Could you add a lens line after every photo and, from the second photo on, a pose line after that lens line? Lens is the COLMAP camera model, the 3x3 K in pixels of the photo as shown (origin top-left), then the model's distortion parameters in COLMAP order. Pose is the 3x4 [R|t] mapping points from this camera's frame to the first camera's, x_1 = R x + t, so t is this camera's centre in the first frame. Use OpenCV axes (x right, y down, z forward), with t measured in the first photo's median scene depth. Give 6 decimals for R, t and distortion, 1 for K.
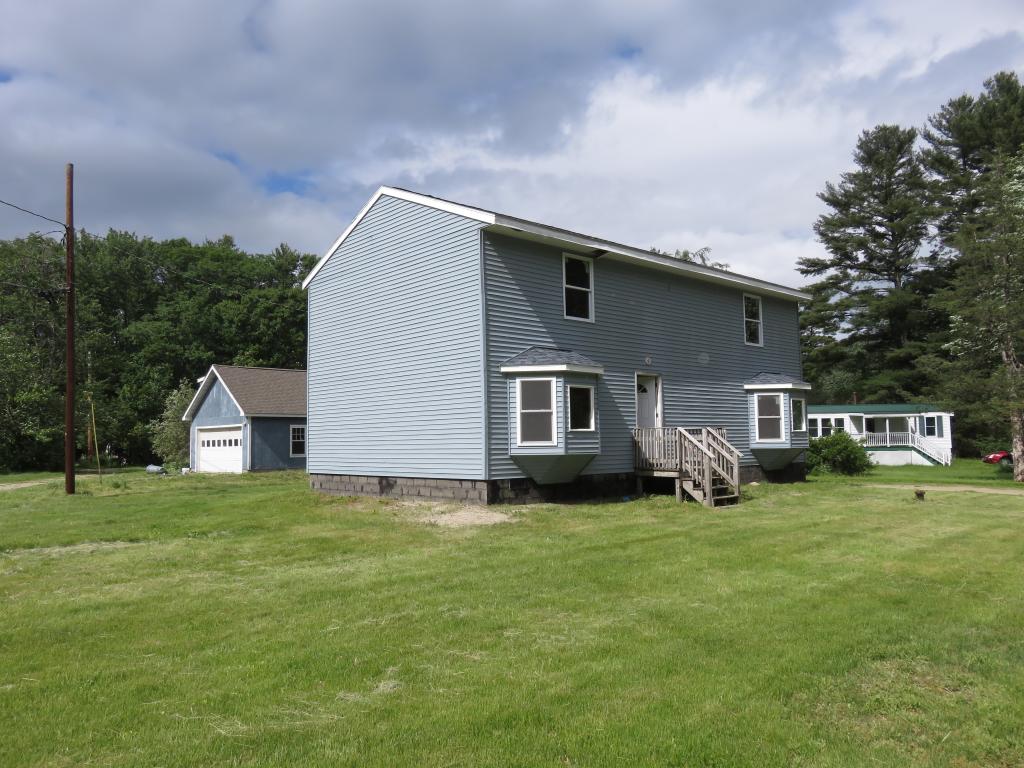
lens RADIAL K [[776.3, 0, 508.7], [0, 776.3, 387.6], [0, 0, 1]] dist [-0.002472, -0.011182]
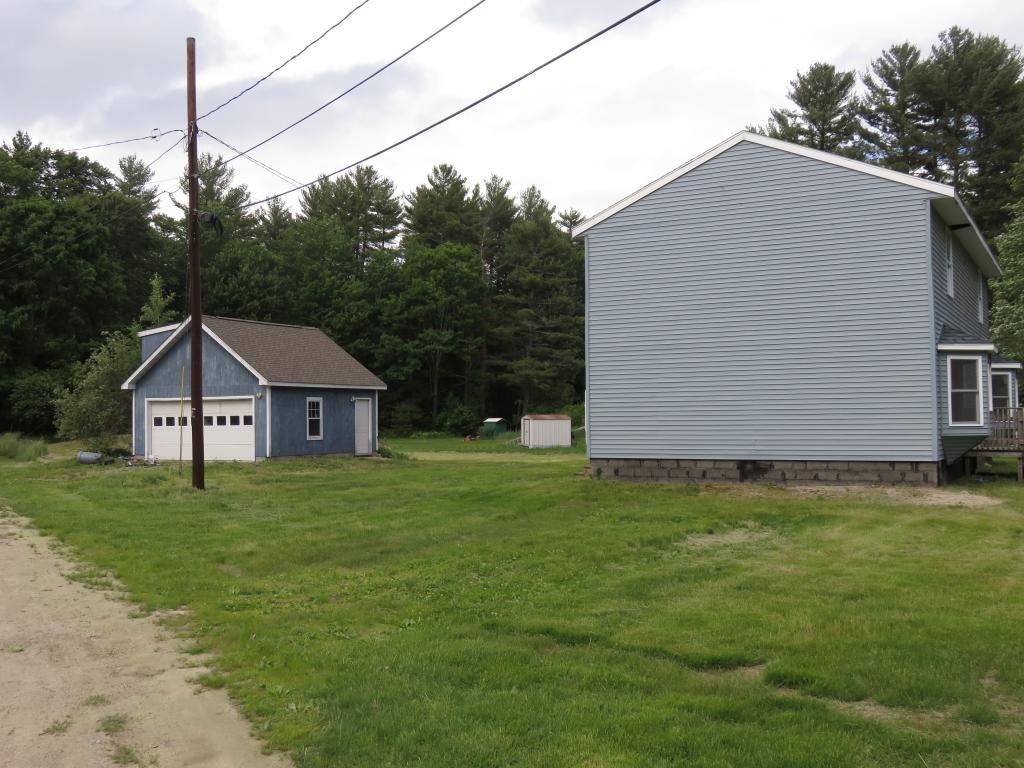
lens RADIAL K [[1033.6, 0, 509.1], [0, 1033.6, 380.1], [0, 0, 1]] dist [-0.048004, 0.000000]
pose [[0.948559, 0.015890, 0.316200, -0.809863], [-0.025989, 0.999277, 0.027748, -0.003304], [-0.315530, -0.034538, 0.948287, -0.034161]]
